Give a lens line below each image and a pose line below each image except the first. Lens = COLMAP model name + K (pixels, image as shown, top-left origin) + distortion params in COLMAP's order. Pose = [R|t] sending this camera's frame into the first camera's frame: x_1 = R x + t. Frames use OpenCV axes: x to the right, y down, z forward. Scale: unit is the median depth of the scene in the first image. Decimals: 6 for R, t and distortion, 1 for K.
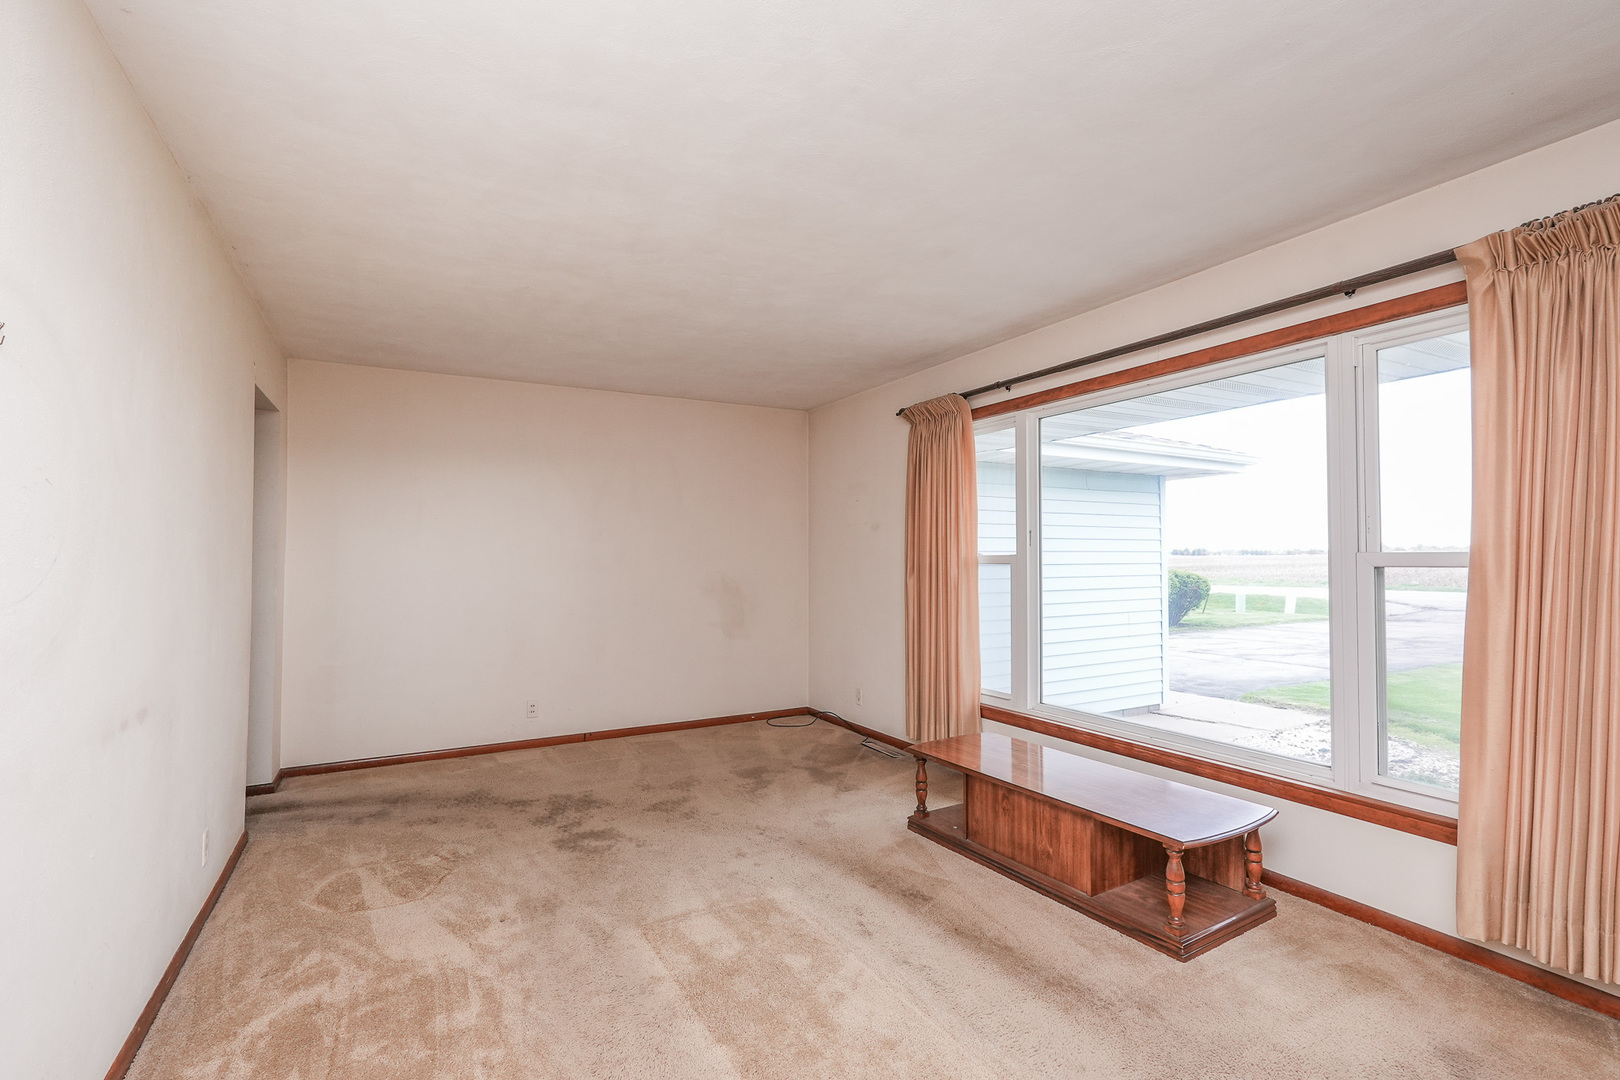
lens RADIAL K [[739.7, 0, 806.6], [0, 739.7, 547.4], [0, 0, 1]] dist [-0.018830, 0.008912]
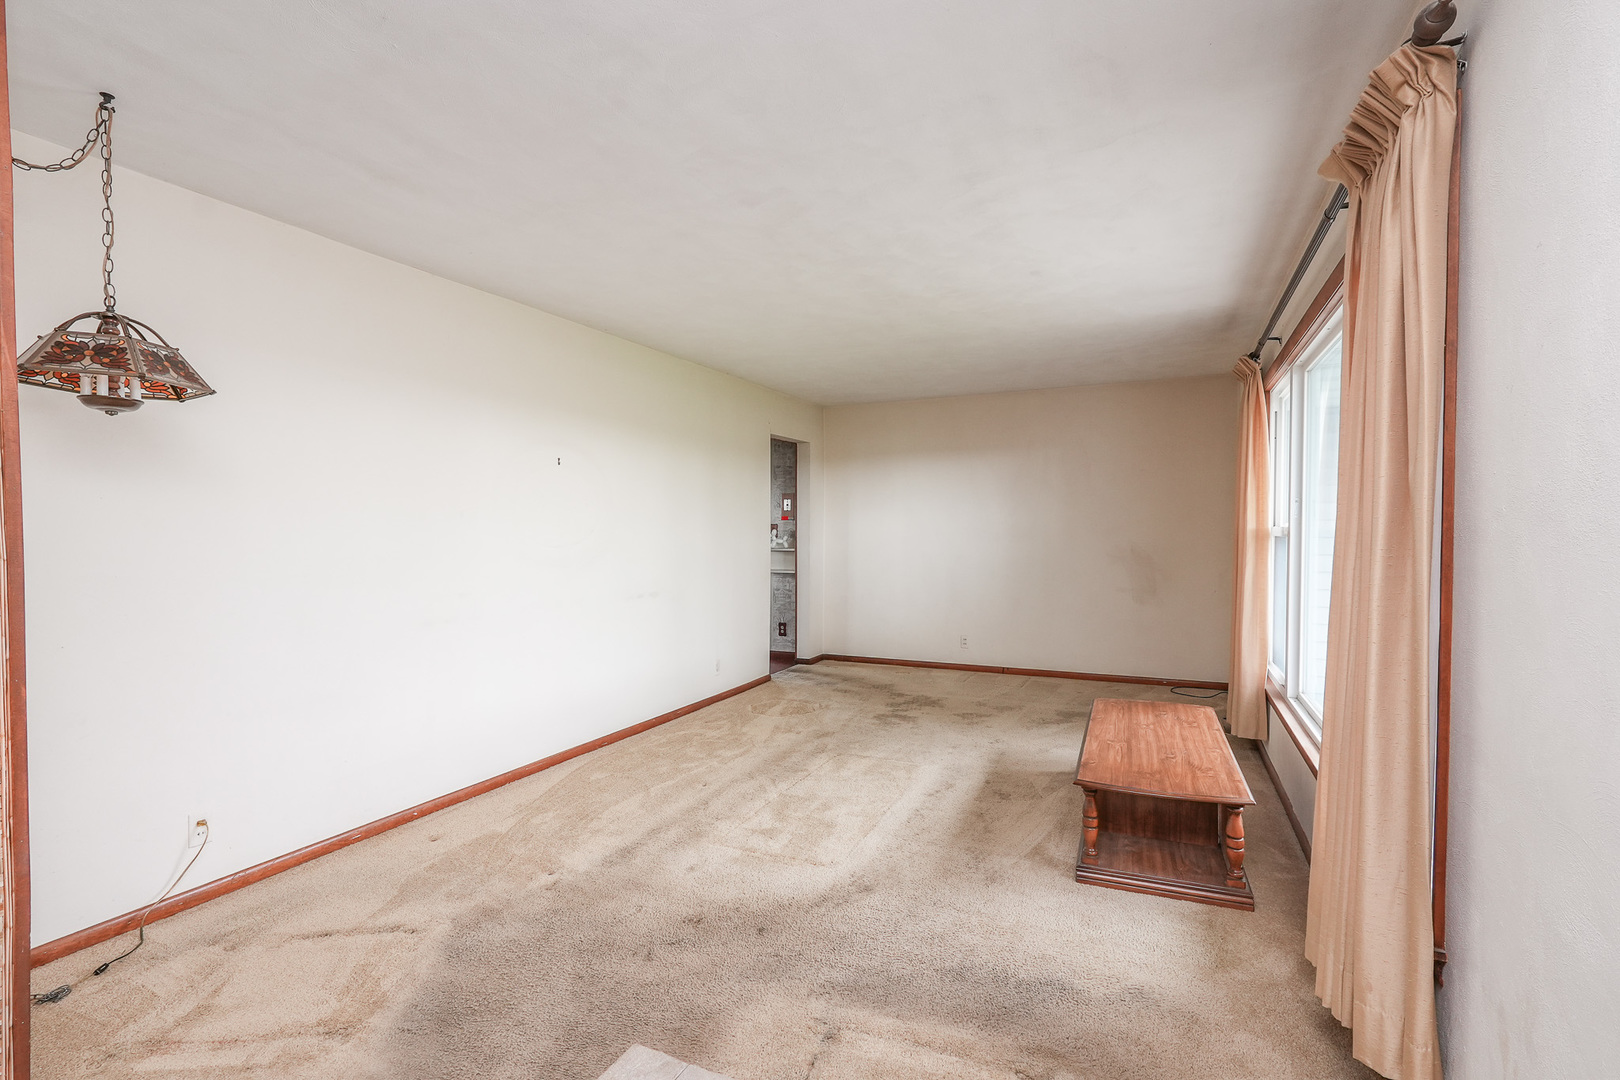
lens RADIAL K [[739.7, 0, 811.0], [0, 739.7, 546.8], [0, 0, 1]] dist [-0.018830, 0.008912]
pose [[0.578271, 0.021021, -0.815574, 0.930216], [0.011891, 0.999345, 0.034189, -0.004151], [0.815758, -0.029469, 0.577642, 0.006661]]
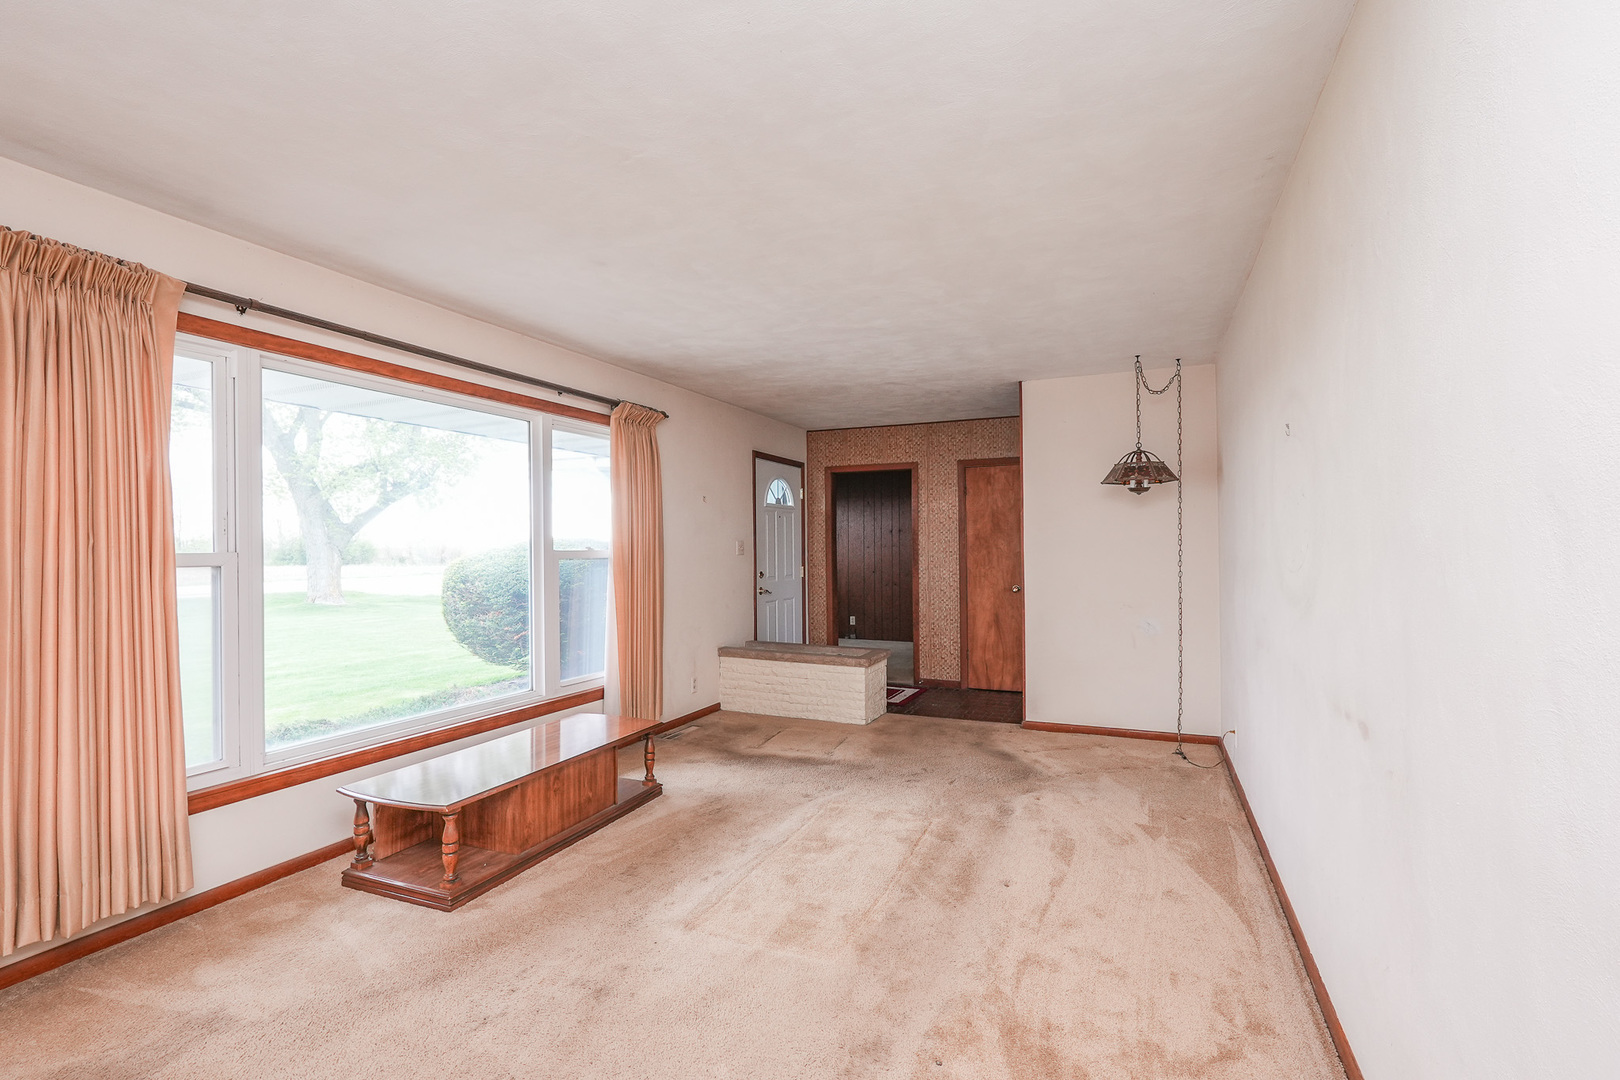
lens RADIAL K [[739.7, 0, 808.2], [0, 739.7, 542.7], [0, 0, 1]] dist [-0.018830, 0.008912]
pose [[-0.592510, 0.014224, 0.805437, -0.804808], [-0.000207, 0.999841, -0.017809, 0.018116], [-0.805563, -0.010719, -0.592413, 1.338961]]
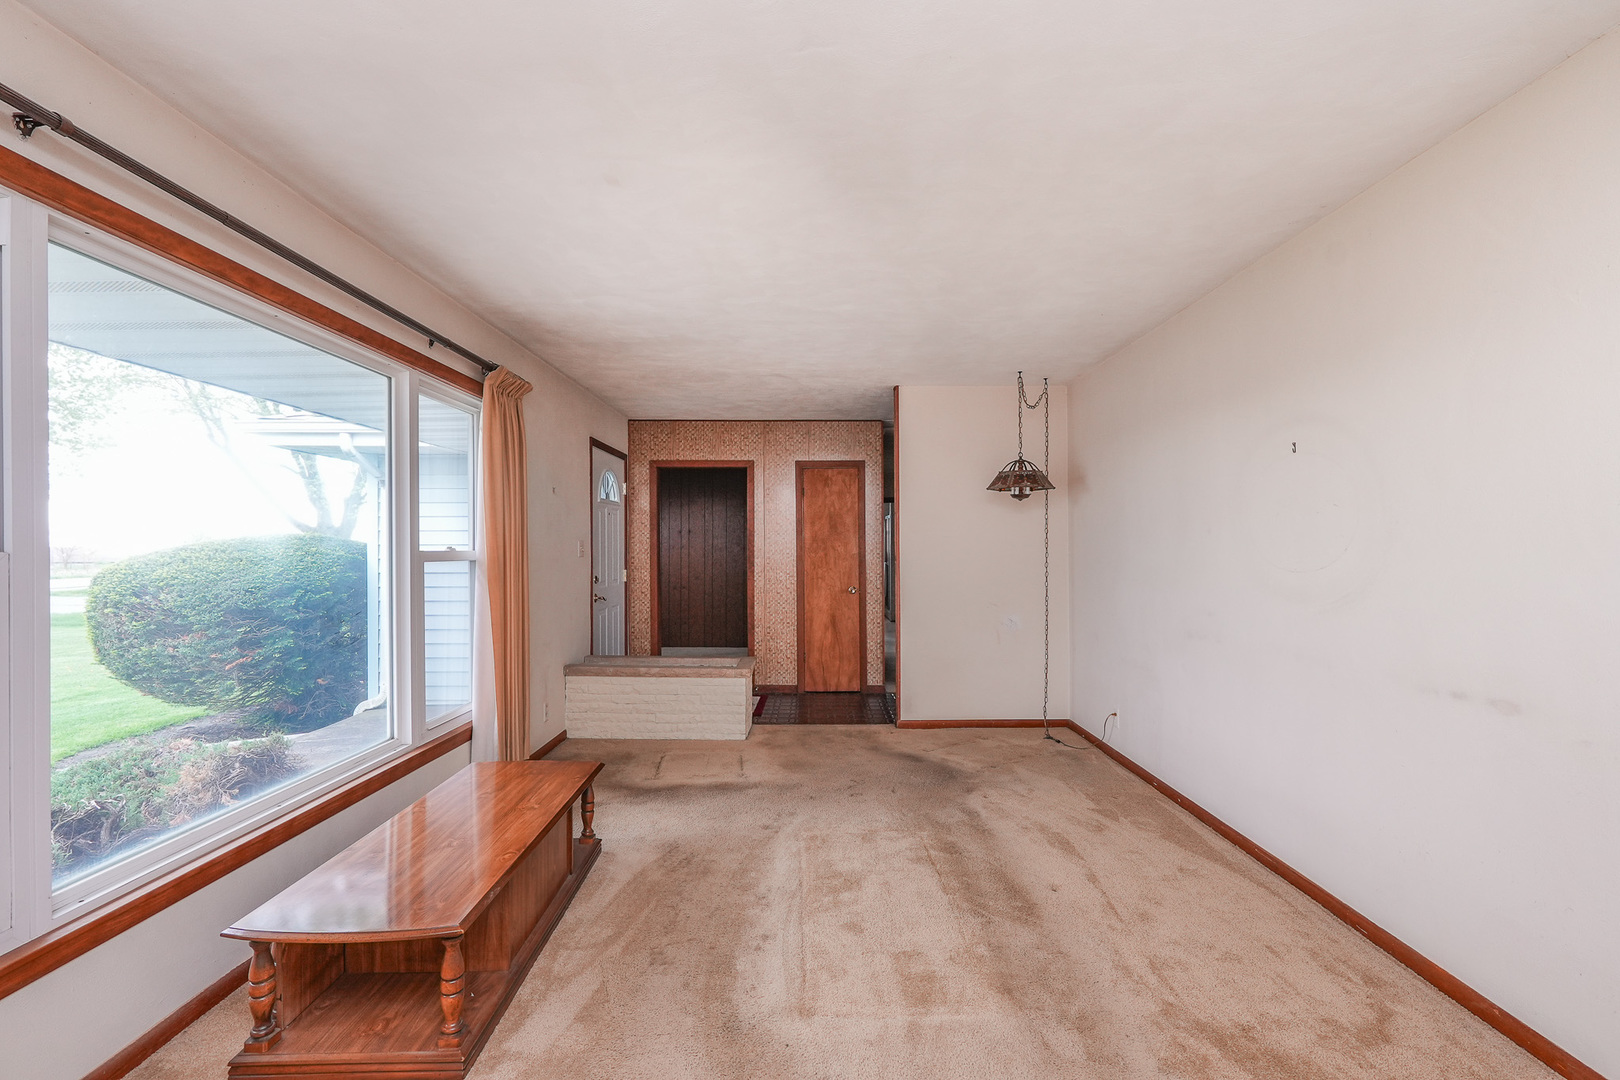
lens RADIAL K [[739.7, 0, 805.4], [0, 739.7, 543.8], [0, 0, 1]] dist [-0.018830, 0.008912]
pose [[-0.866758, 0.009591, 0.498637, -0.384555], [0.000452, 0.999830, -0.018446, 0.017162], [-0.498729, -0.015763, -0.866614, 1.546402]]
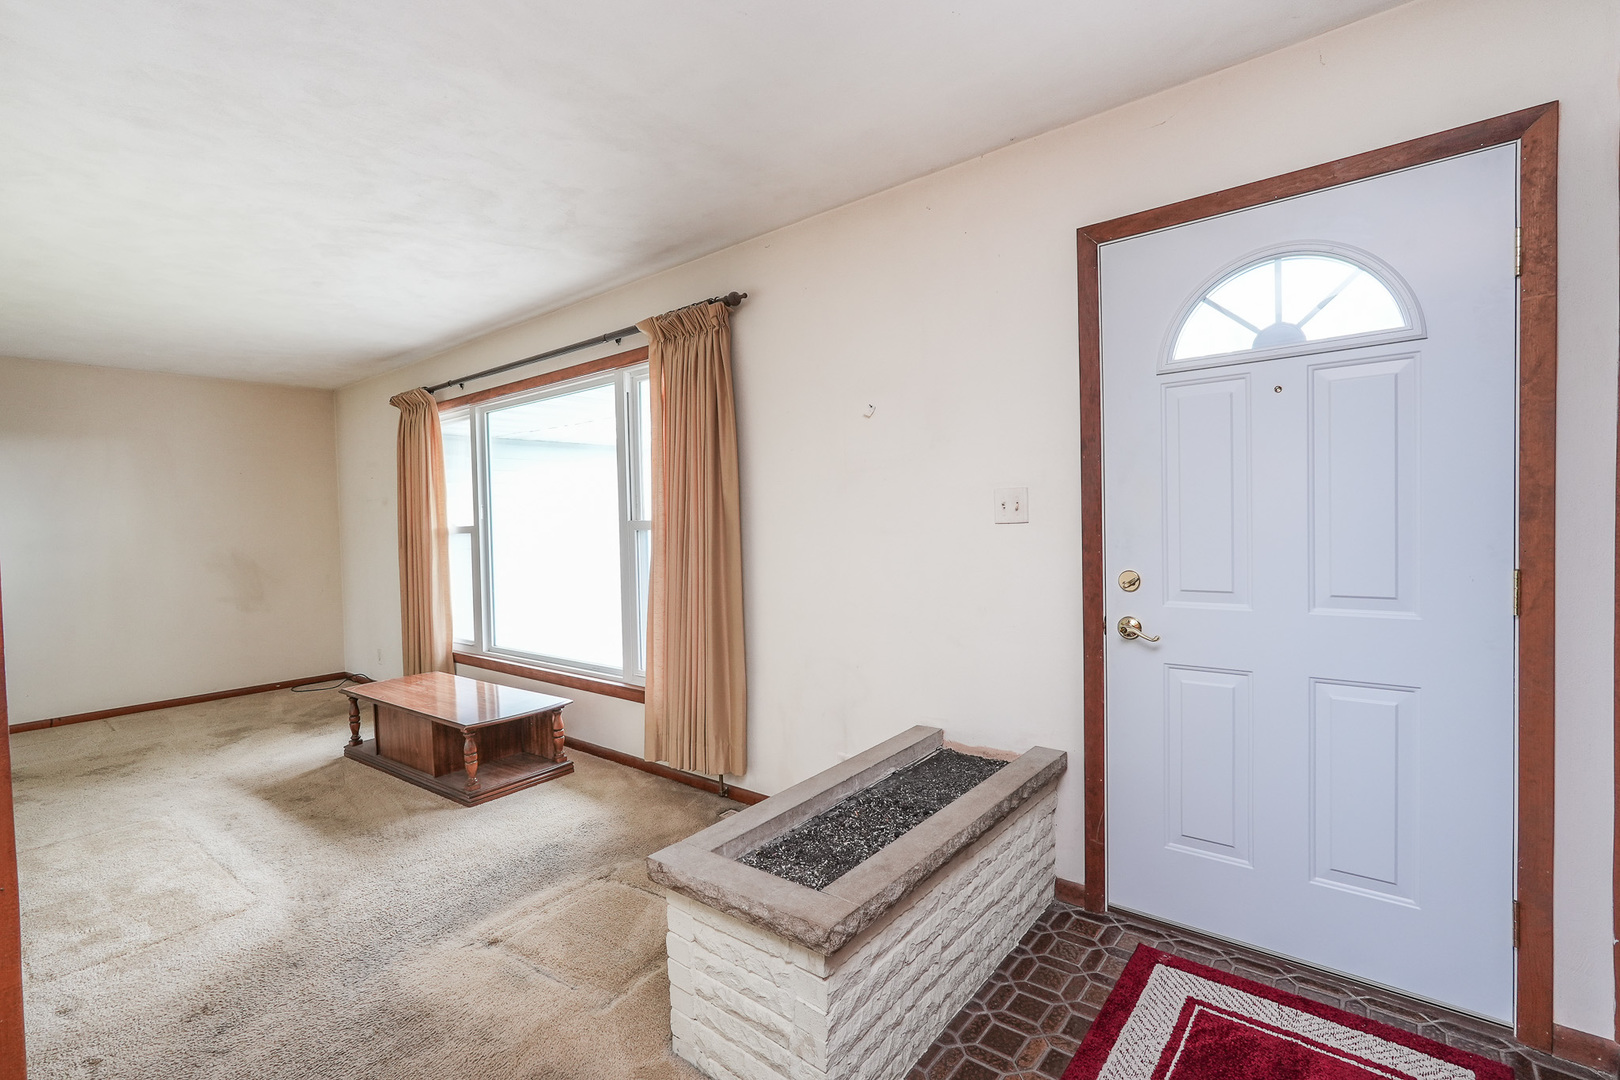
lens RADIAL K [[739.7, 0, 805.9], [0, 739.7, 542.6], [0, 0, 1]] dist [-0.018830, 0.008912]
pose [[0.929299, -0.033917, 0.367768, 0.473612], [0.020075, 0.998941, 0.041399, -0.000709], [-0.368782, -0.031089, 0.928996, -0.439928]]
